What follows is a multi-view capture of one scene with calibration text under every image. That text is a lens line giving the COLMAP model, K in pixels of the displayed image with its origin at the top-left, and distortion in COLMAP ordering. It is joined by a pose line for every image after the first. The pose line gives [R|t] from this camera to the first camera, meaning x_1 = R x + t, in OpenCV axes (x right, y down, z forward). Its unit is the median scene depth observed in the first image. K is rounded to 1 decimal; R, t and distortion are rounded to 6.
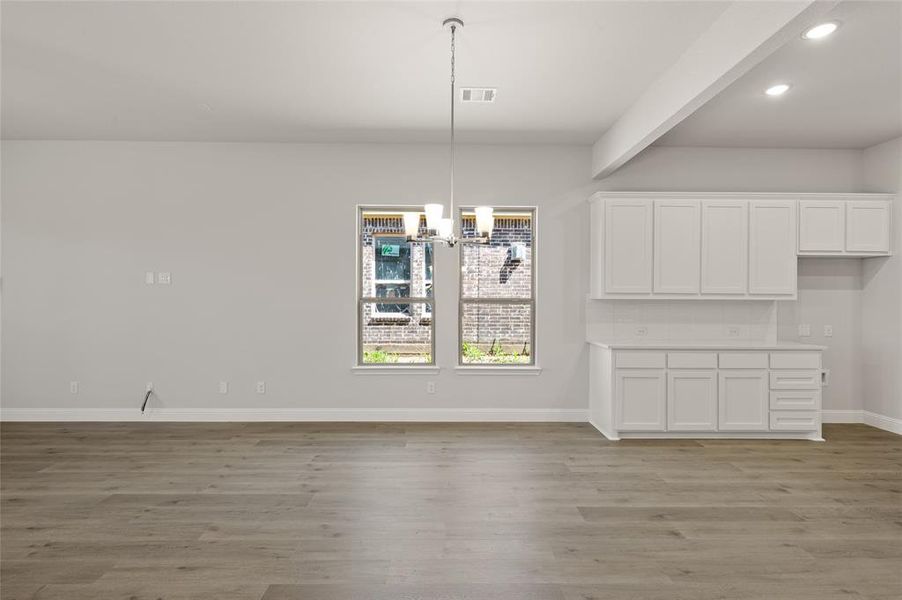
lens RADIAL K [[436.7, 0, 451.0], [0, 436.7, 300.0], [0, 0, 1]] dist [0.001156, 0.000522]
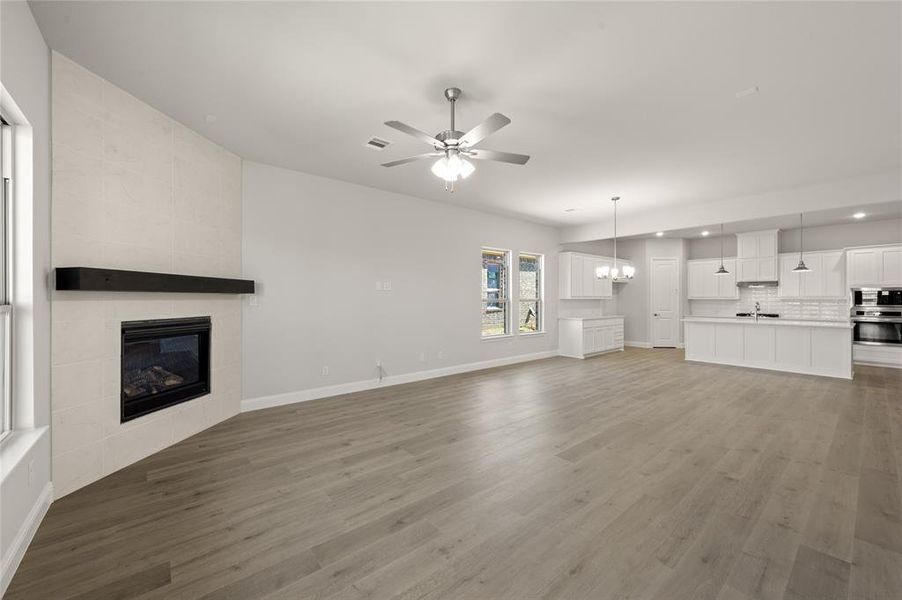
lens RADIAL K [[354.8, 0, 451.5], [0, 354.8, 297.3], [0, 0, 1]] dist [0.000662, -0.000043]
pose [[0.775921, -0.002287, 0.630826, -1.302313], [0.005448, 0.999980, -0.003075, -0.008587], [-0.630807, 0.005823, 0.775918, -0.039697]]
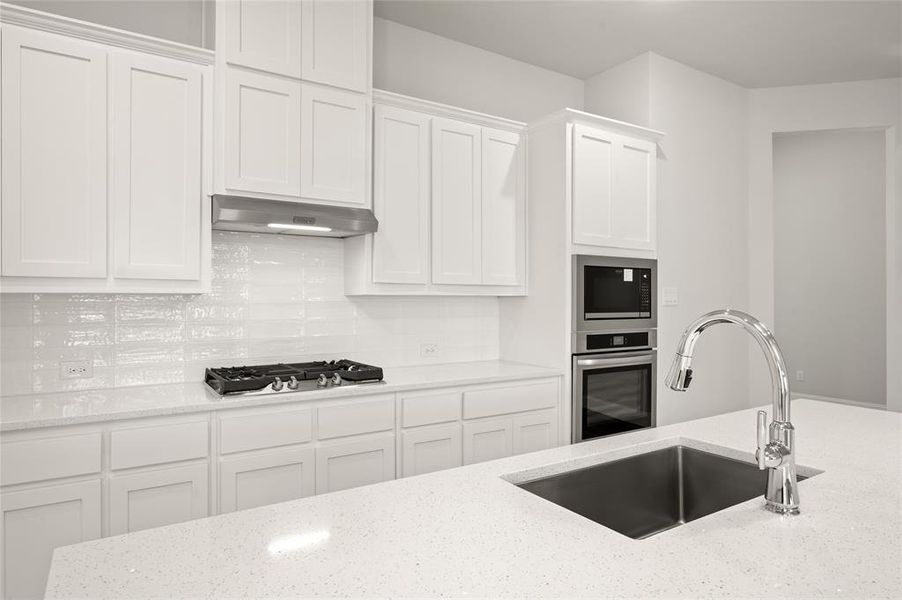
lens RADIAL K [[540.4, 0, 451.0], [0, 540.4, 300.0], [0, 0, 1]] dist [0.000960, 0.000066]
pose [[-0.526564, -0.000772, 0.850135, 0.670391], [0.002175, 0.999995, 0.002255, 0.011752], [-0.850133, 0.003036, -0.526559, 0.590852]]
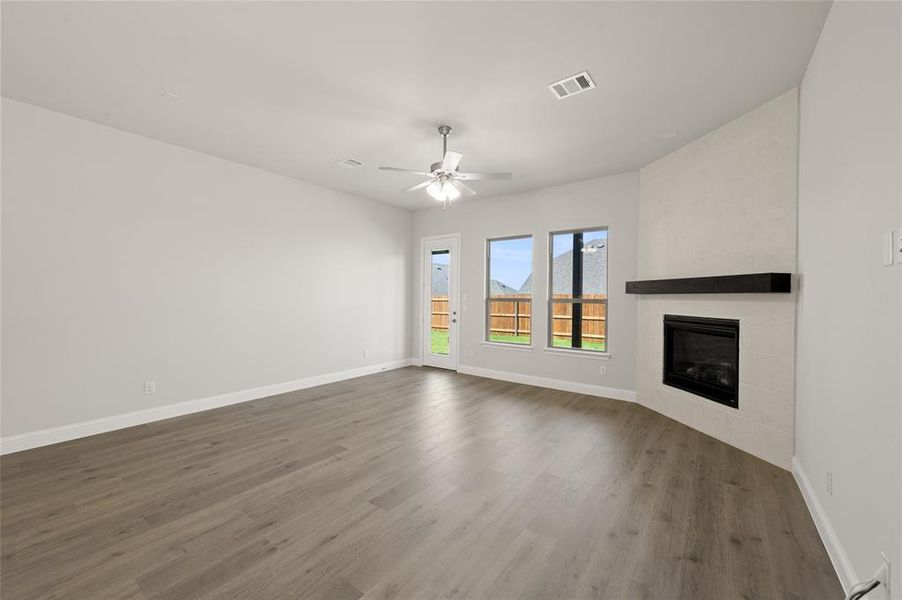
lens RADIAL K [[354.8, 0, 451.5], [0, 354.8, 297.3], [0, 0, 1]] dist [0.000662, -0.000043]
pose [[-0.610226, -0.007417, -0.792193, -0.278872], [-0.014567, 0.999892, 0.001859, -0.008570], [0.792094, 0.012674, -0.610268, 0.954521]]
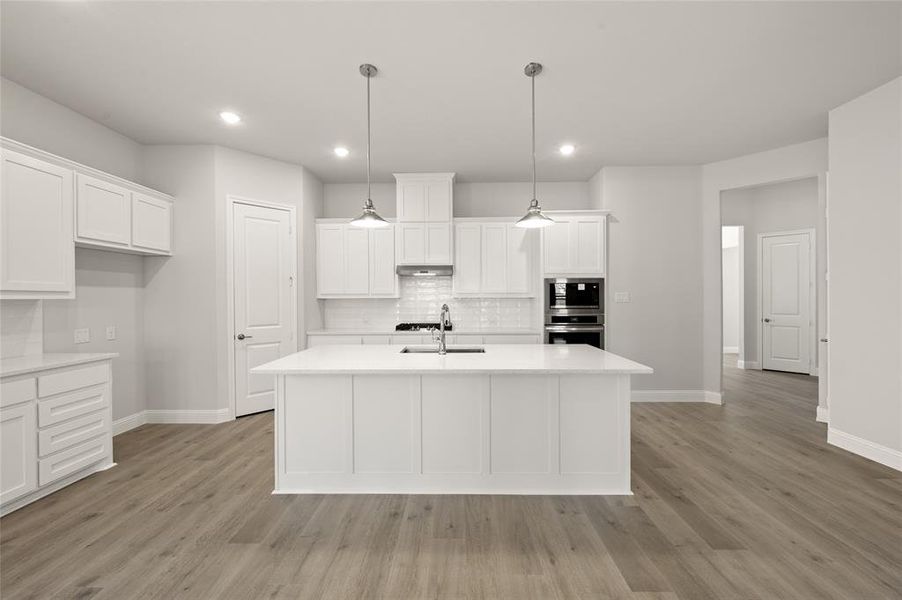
lens RADIAL K [[354.8, 0, 451.5], [0, 354.8, 297.3], [0, 0, 1]] dist [0.000662, -0.000043]
pose [[0.031937, -0.005605, 0.999474, 0.176375], [0.008941, 0.999946, 0.005322, -0.000582], [-0.999450, 0.008766, 0.031985, 0.304979]]
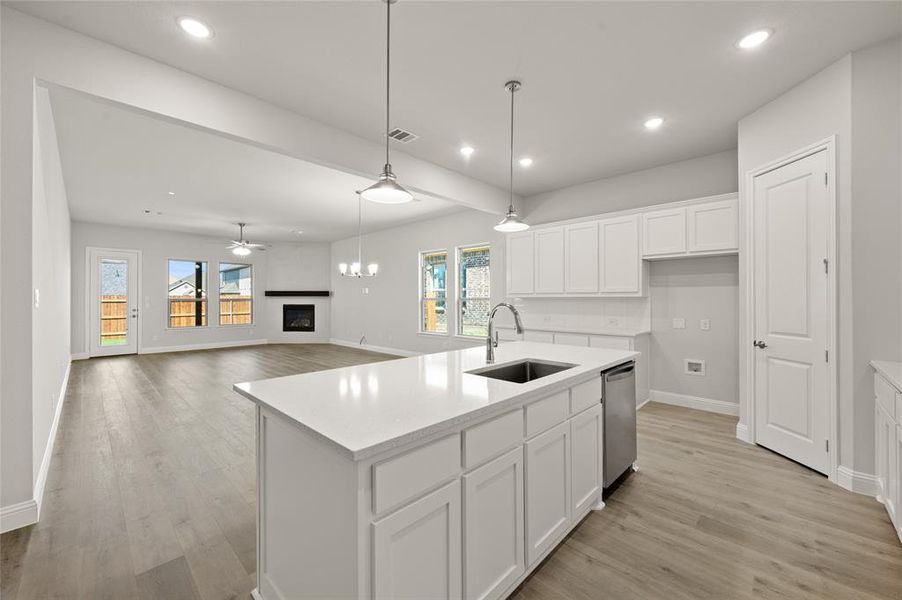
lens RADIAL K [[354.8, 0, 451.5], [0, 354.8, 297.3], [0, 0, 1]] dist [0.000662, -0.000043]
pose [[0.710453, -0.009820, -0.703676, 1.119853], [0.000976, 0.999915, -0.012969, 0.014432], [0.703744, 0.008527, 0.710403, -0.069176]]
